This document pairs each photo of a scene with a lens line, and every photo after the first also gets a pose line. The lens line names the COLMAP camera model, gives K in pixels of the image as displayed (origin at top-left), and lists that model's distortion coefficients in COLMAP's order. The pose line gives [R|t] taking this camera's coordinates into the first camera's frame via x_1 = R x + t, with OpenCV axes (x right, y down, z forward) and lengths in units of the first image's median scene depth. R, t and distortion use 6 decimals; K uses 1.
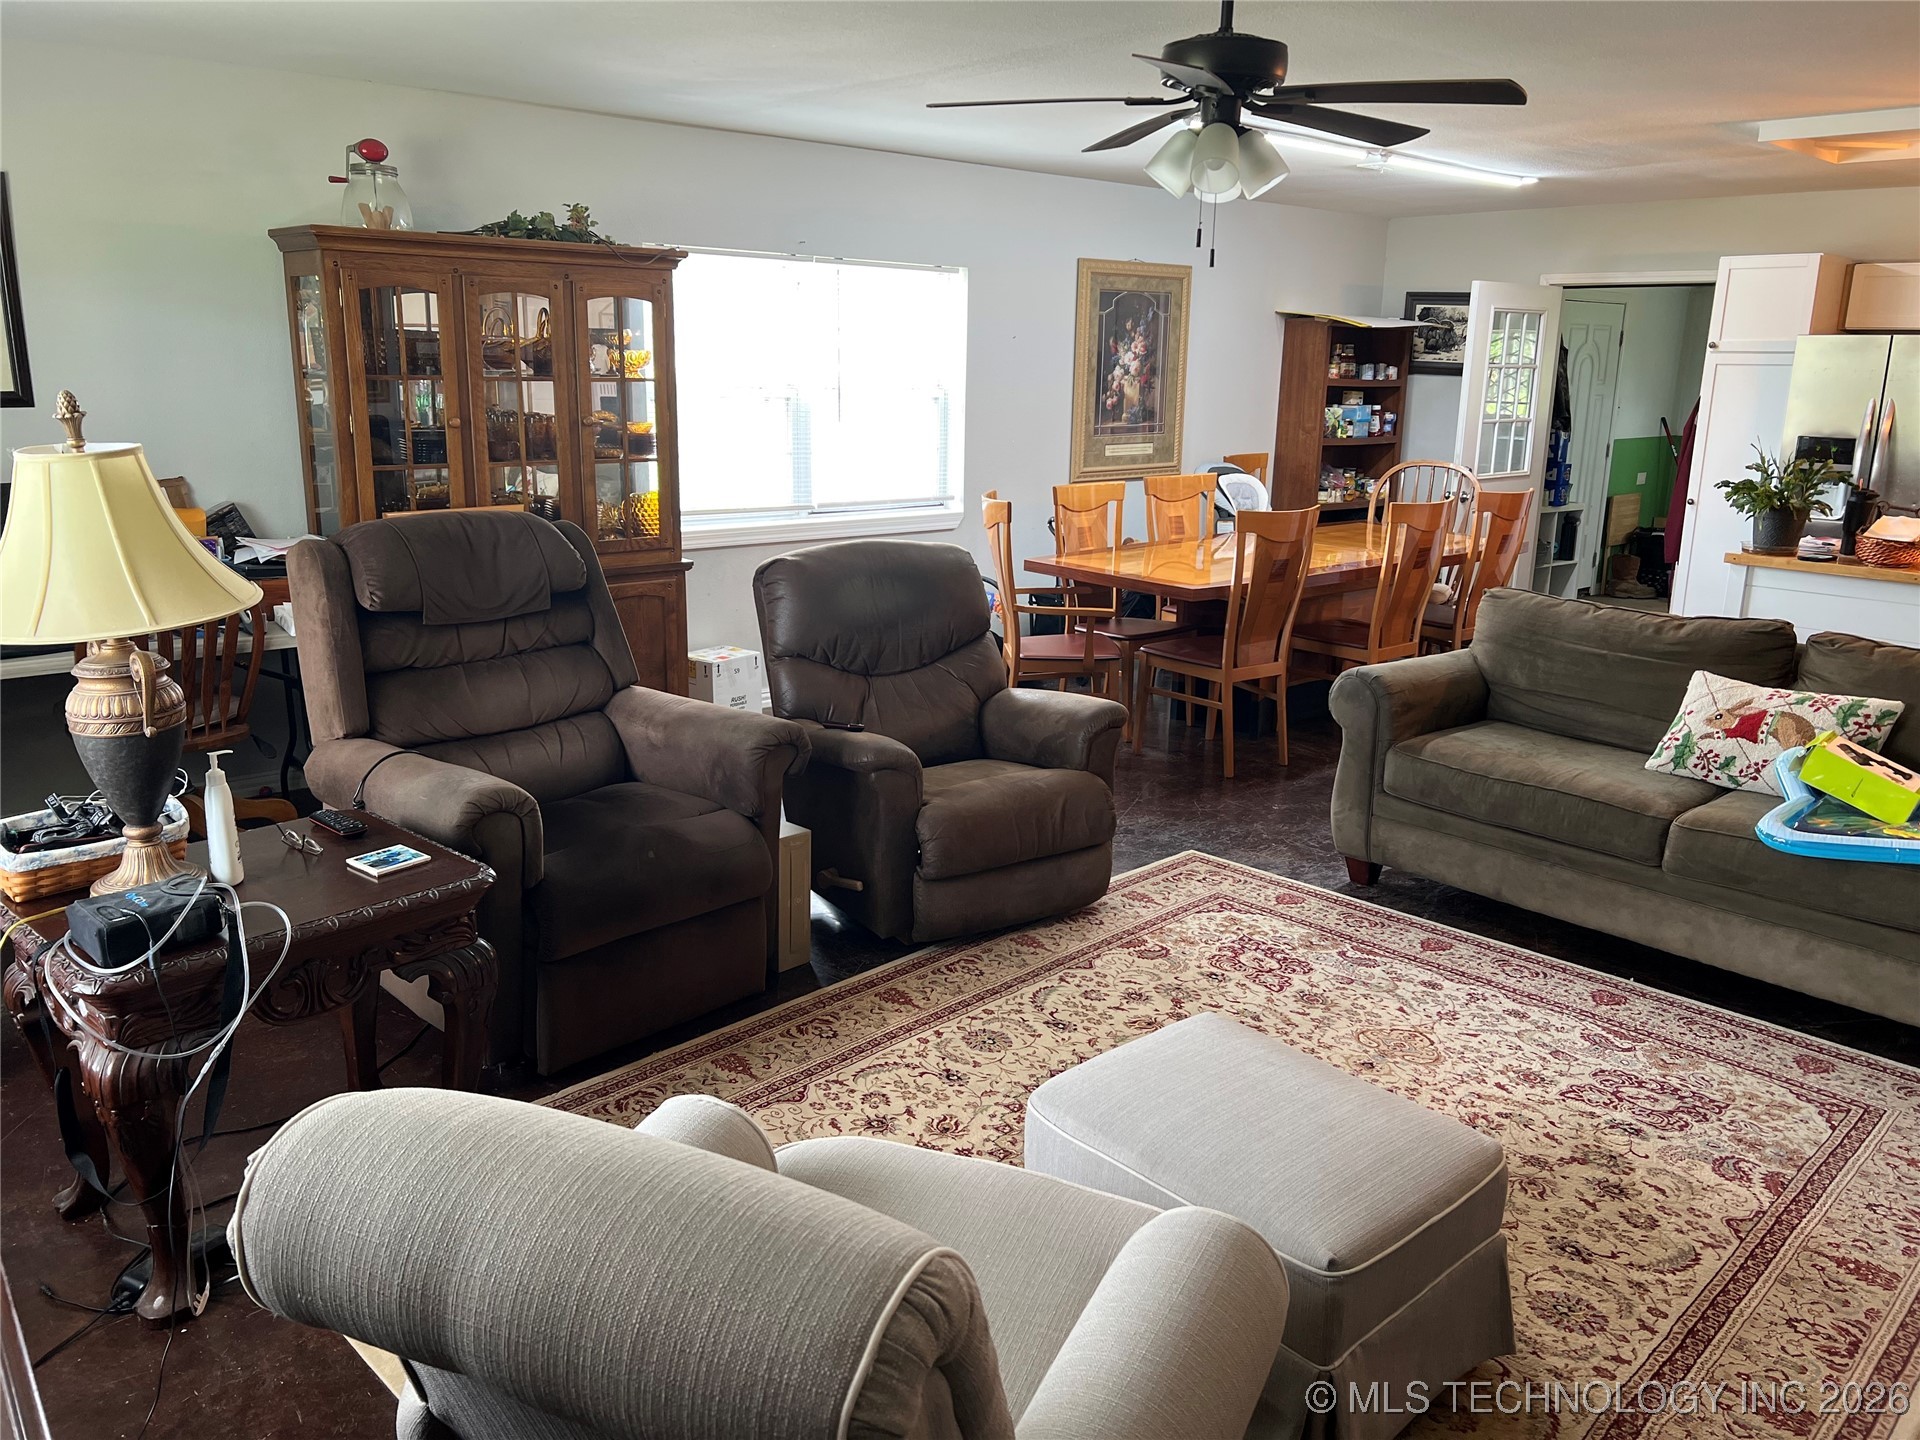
lens RADIAL K [[1437.4, 0, 964.7], [0, 1437.4, 710.3], [0, 0, 1]] dist [0.058836, -0.070794]
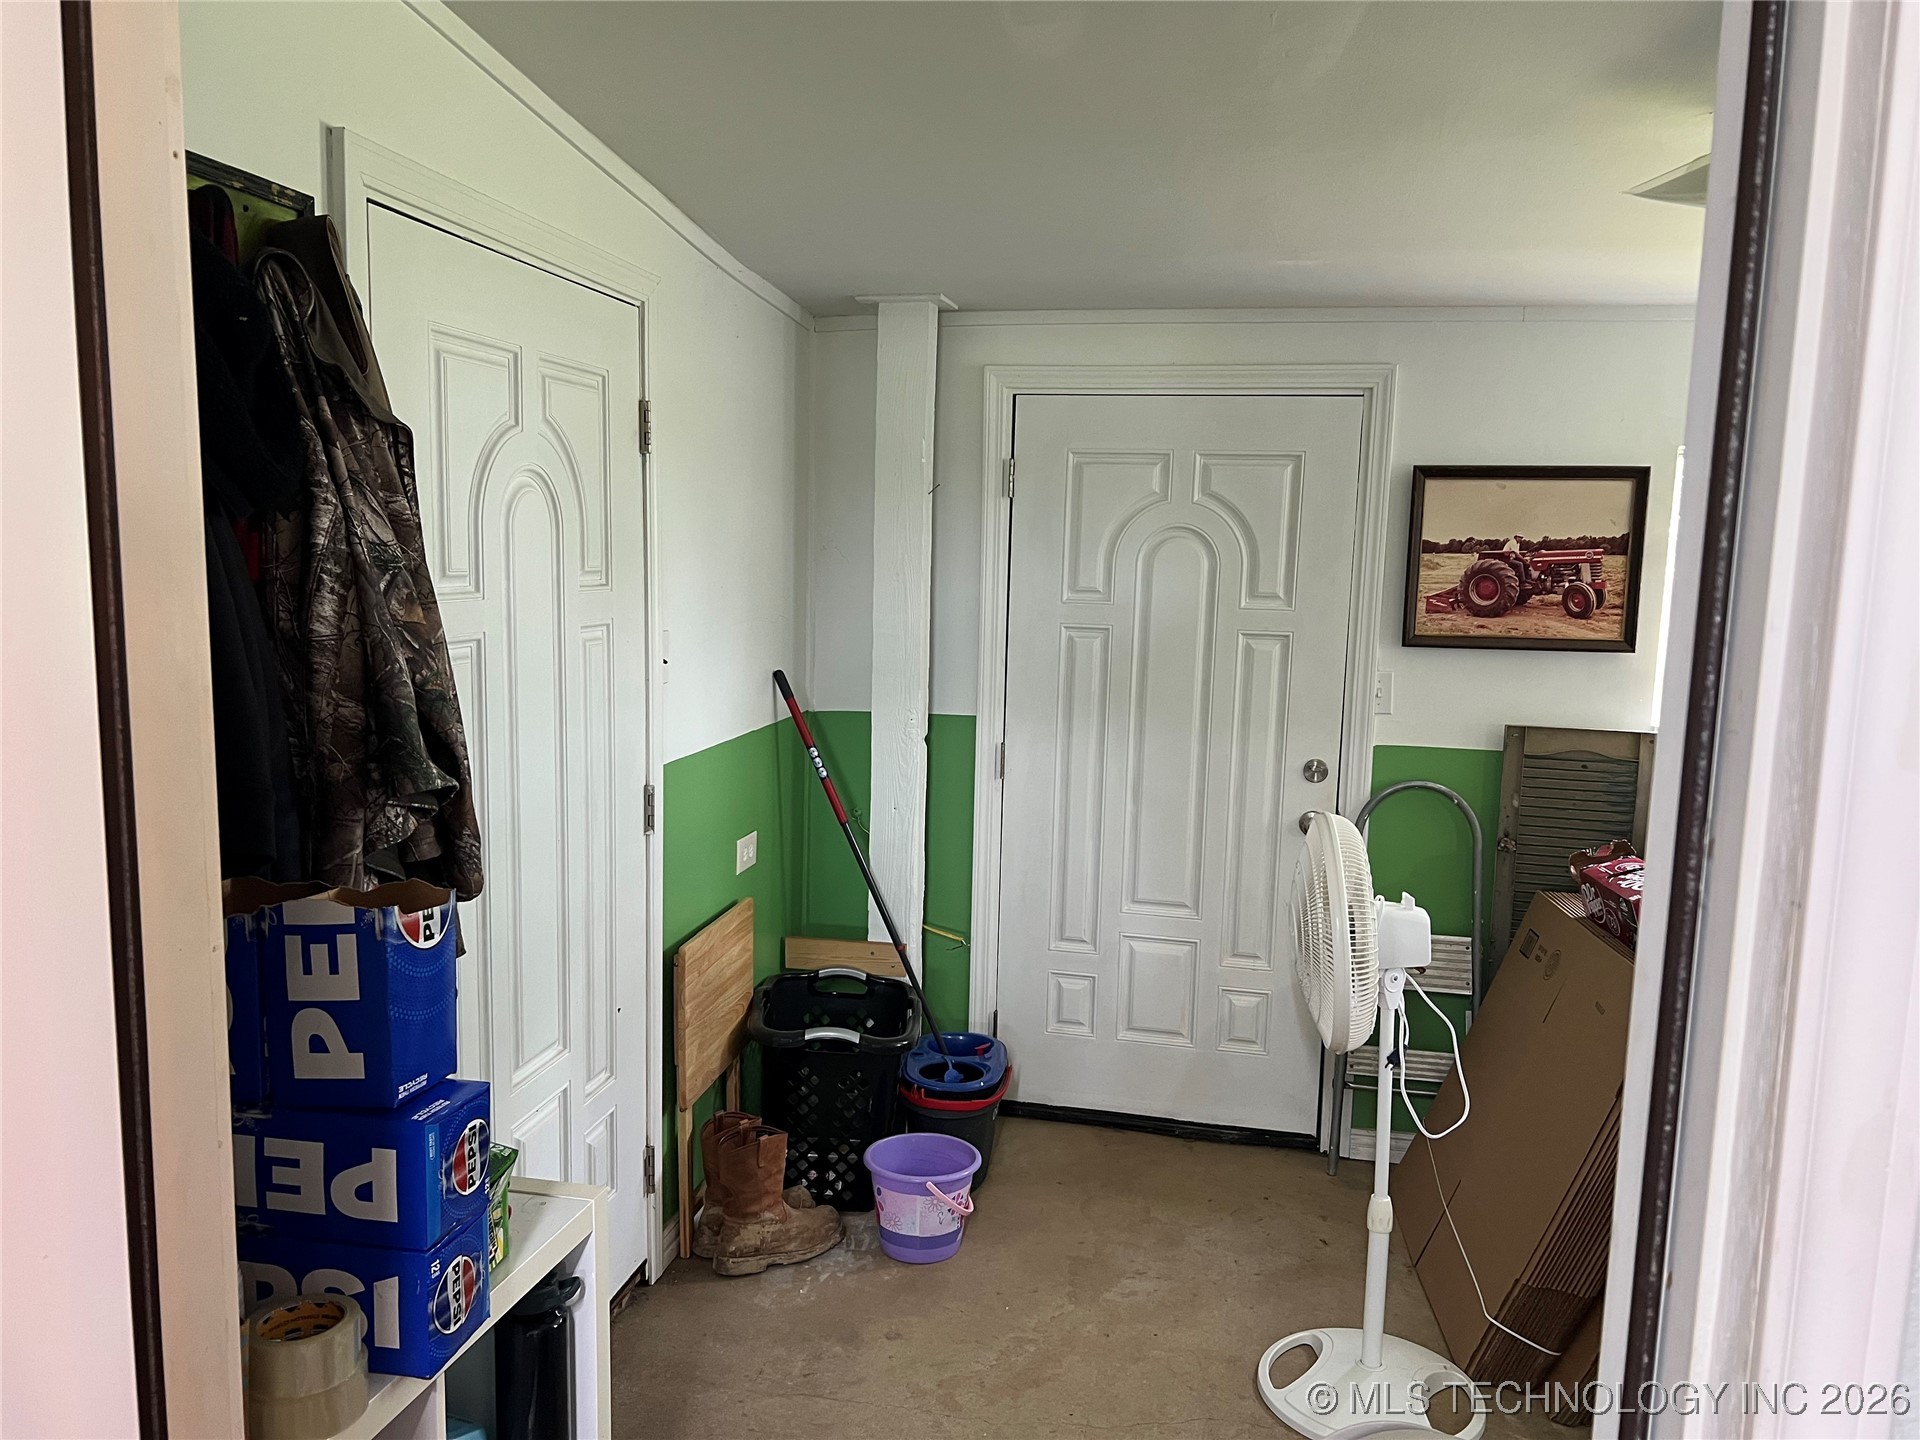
lens RADIAL K [[1437.4, 0, 963.4], [0, 1437.4, 733.0], [0, 0, 1]] dist [0.058836, -0.070794]
pose [[0.797064, -0.077456, 0.598906, 0.645759], [0.135893, 0.989310, -0.052908, -0.342315], [-0.588406, 0.123558, 0.799069, 1.465606]]
